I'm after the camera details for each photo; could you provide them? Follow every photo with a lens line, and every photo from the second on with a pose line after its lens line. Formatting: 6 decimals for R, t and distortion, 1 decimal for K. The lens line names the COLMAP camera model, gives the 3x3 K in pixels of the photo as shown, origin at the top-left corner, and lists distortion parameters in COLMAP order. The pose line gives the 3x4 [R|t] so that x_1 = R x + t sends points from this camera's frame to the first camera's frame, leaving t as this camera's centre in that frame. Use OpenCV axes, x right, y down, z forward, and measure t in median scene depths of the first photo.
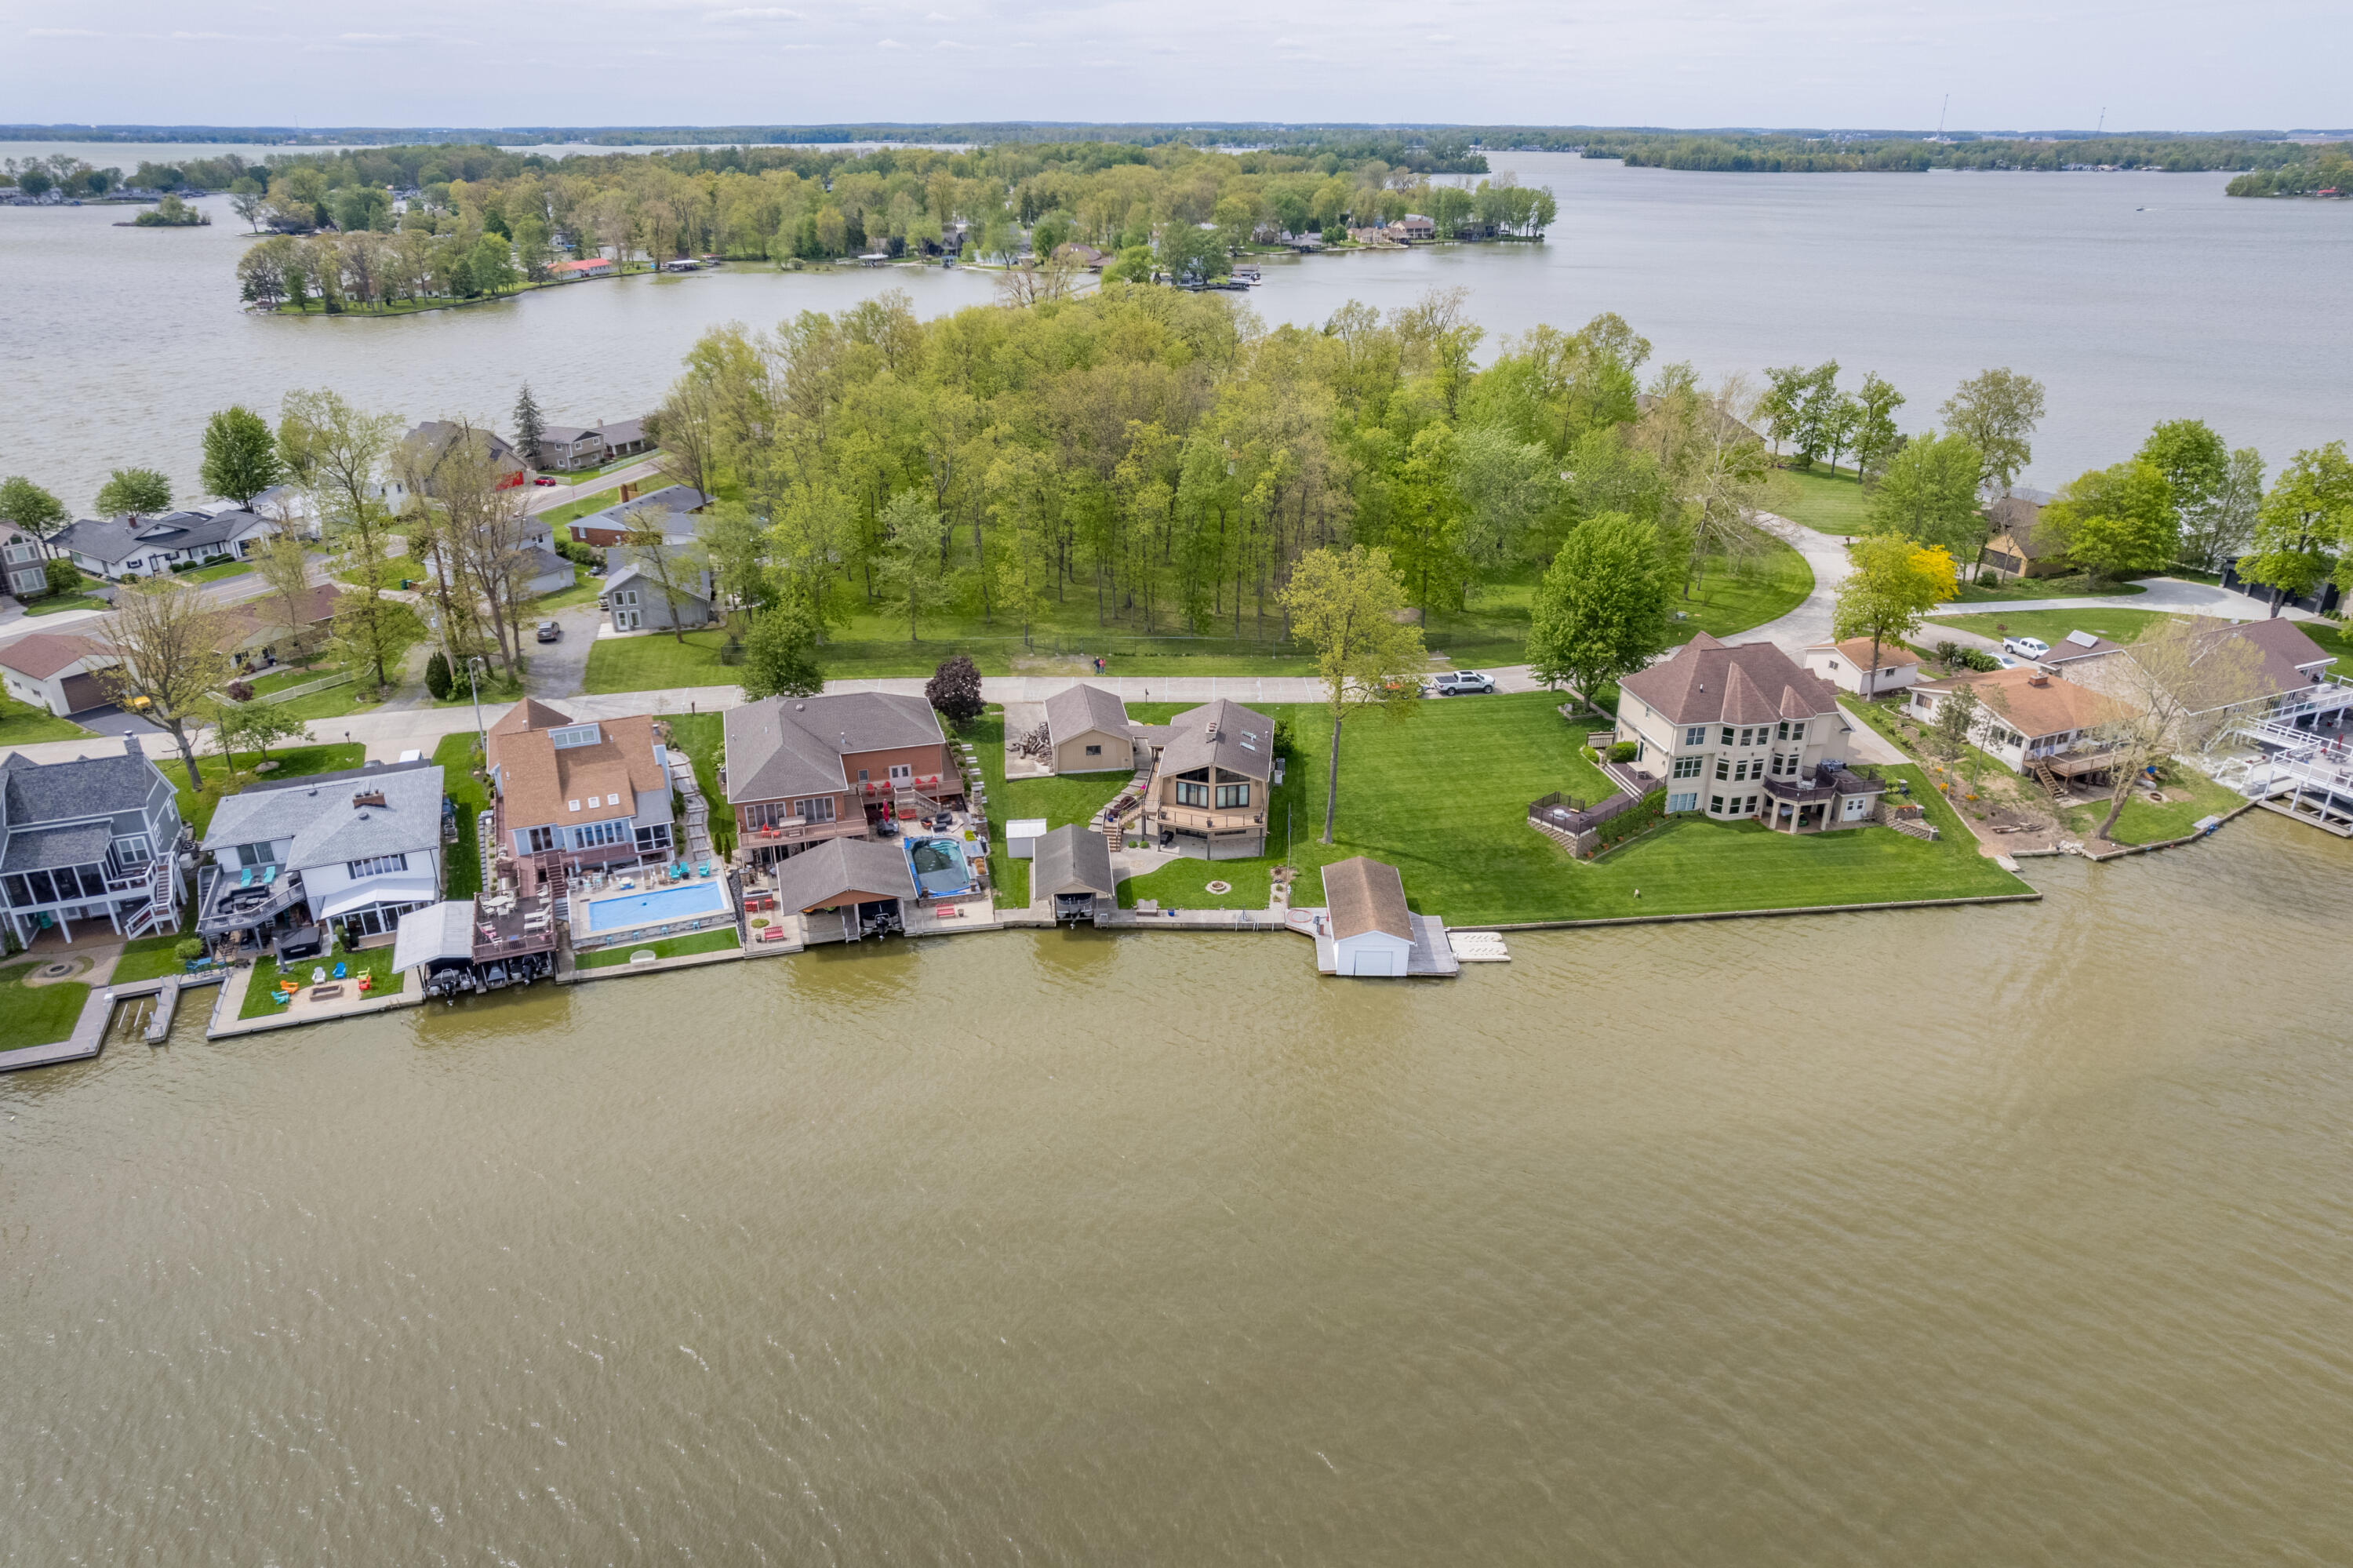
lens RADIAL K [[1510.6, 0, 1182.8], [0, 1510.6, 798.6], [0, 0, 1]] dist [-0.074458, 0.068665]
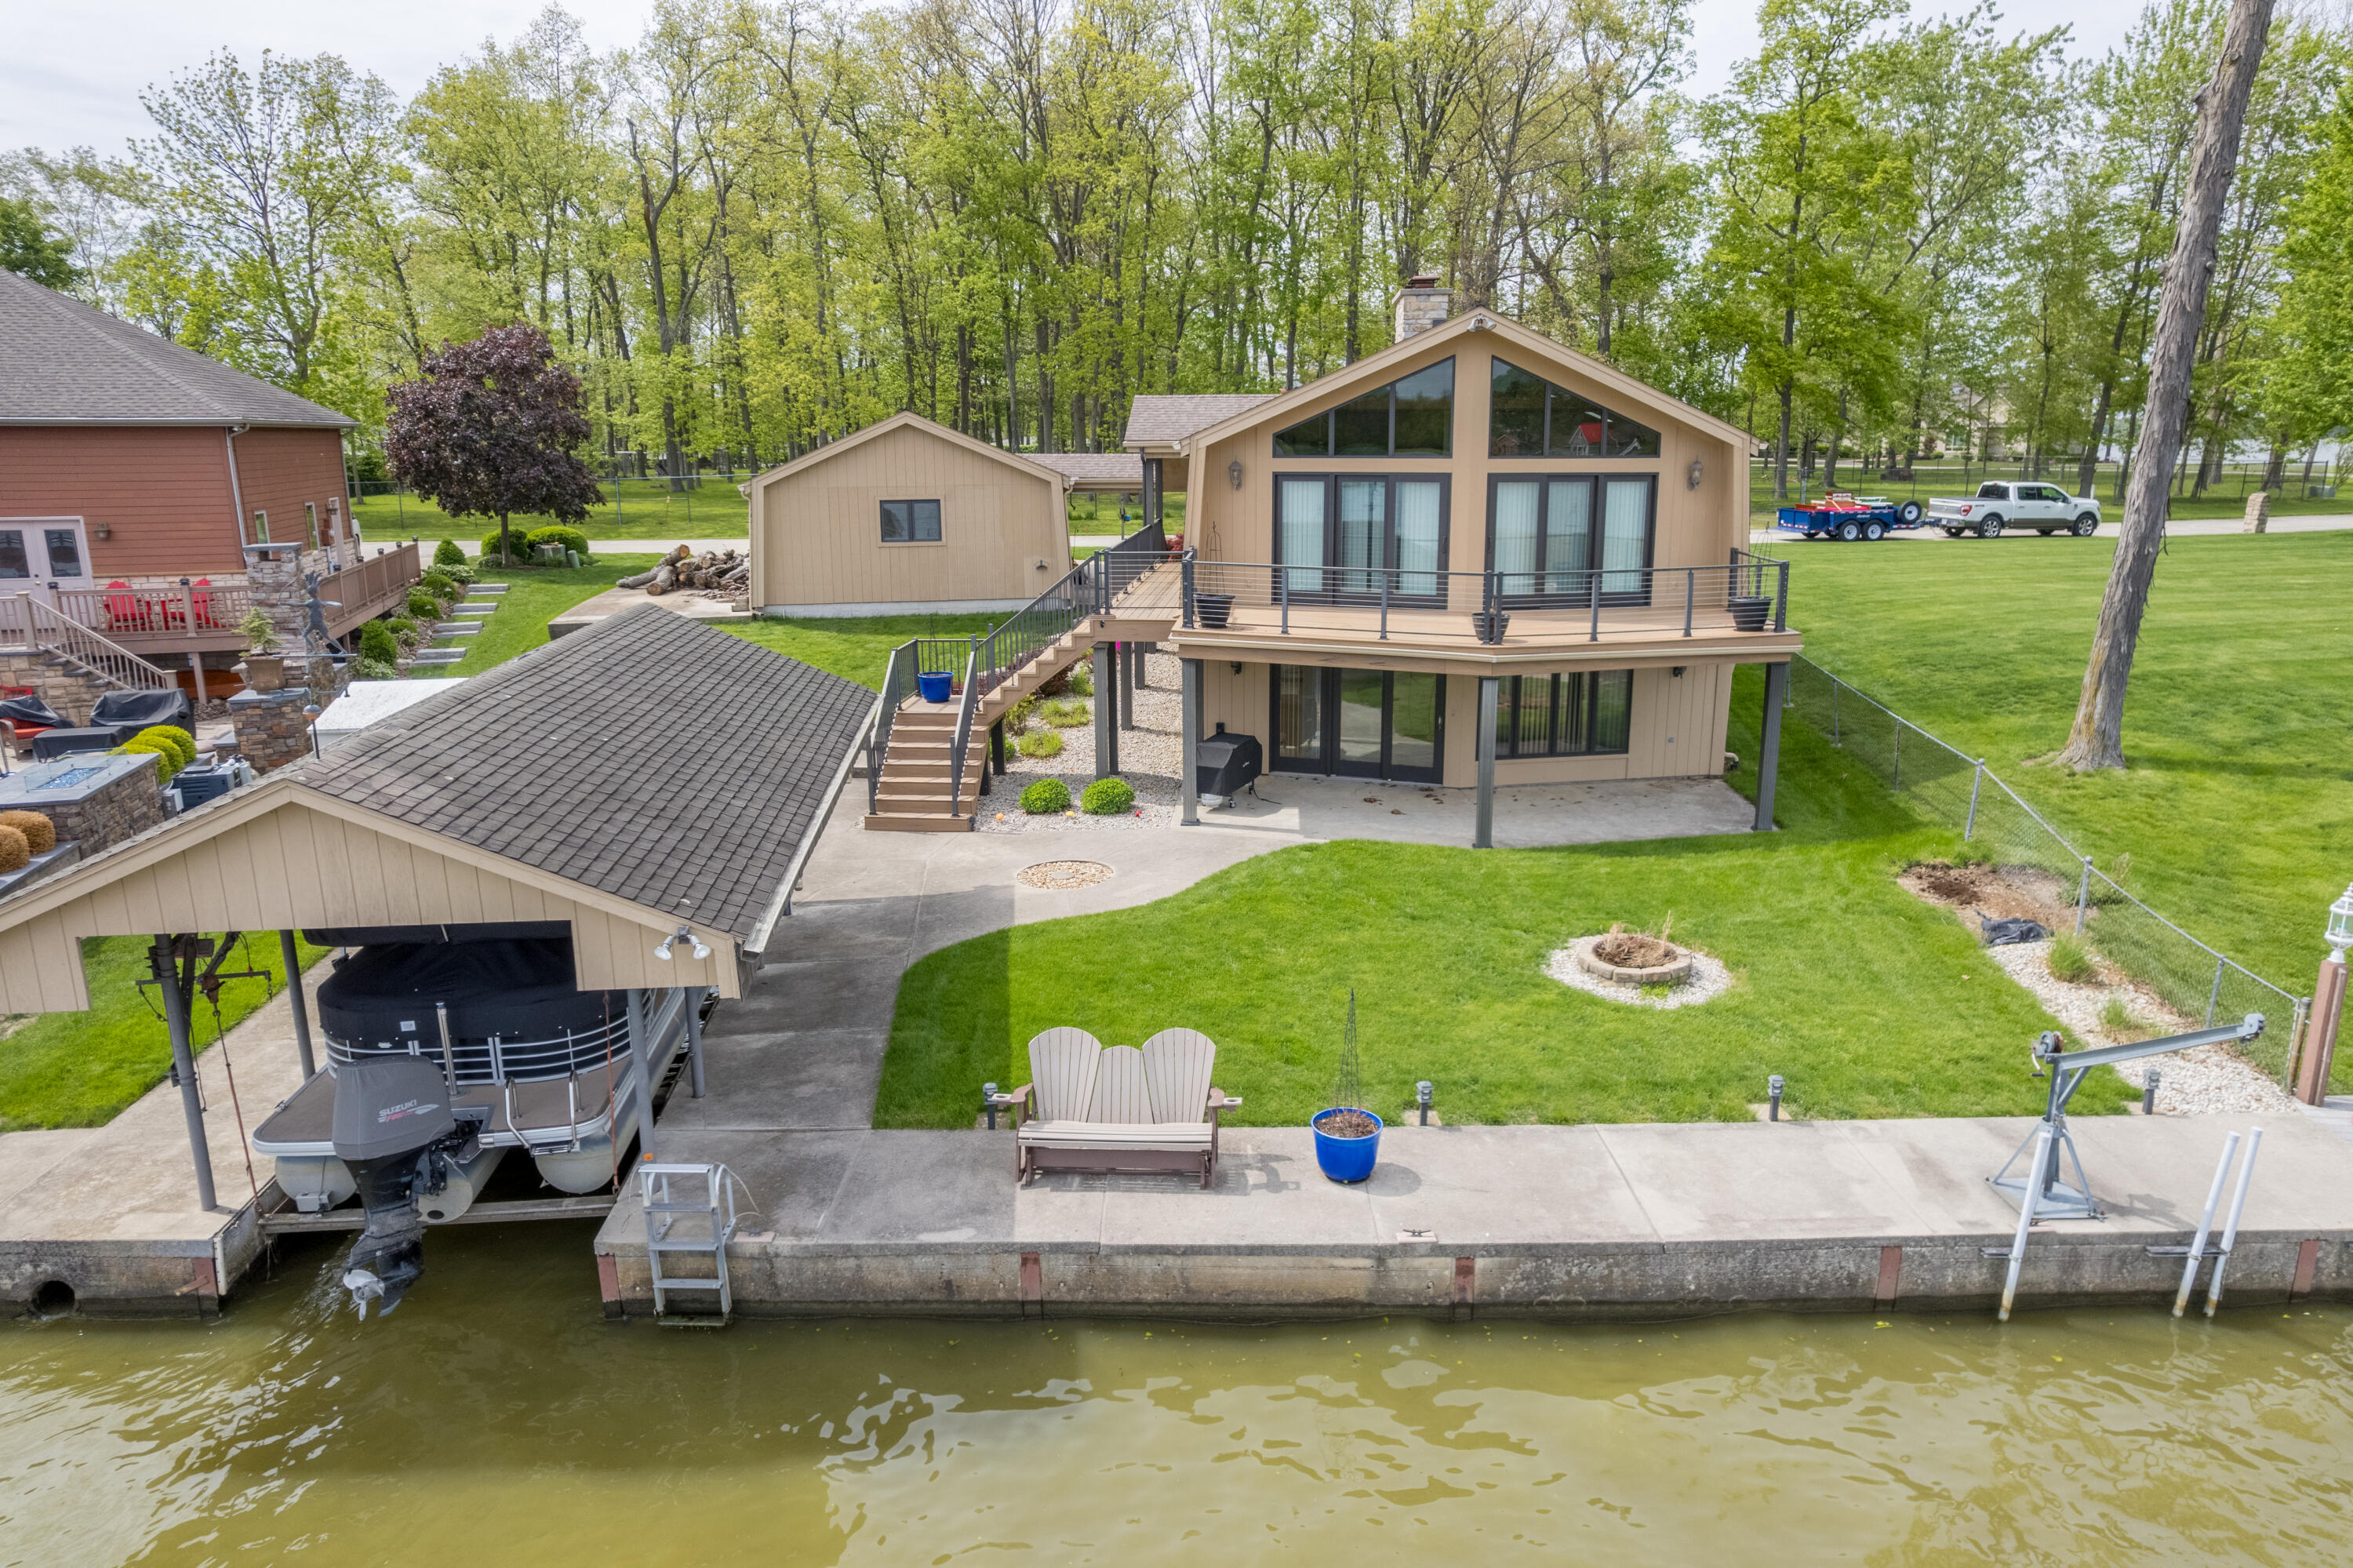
lens RADIAL K [[1510.6, 0, 1182.8], [0, 1510.6, 798.6], [0, 0, 1]] dist [-0.074458, 0.068665]
pose [[0.999869, -0.009108, 0.013346, -0.018731], [0.011442, 0.982314, -0.186890, 0.065099], [-0.011408, 0.187018, 0.982290, 0.817517]]
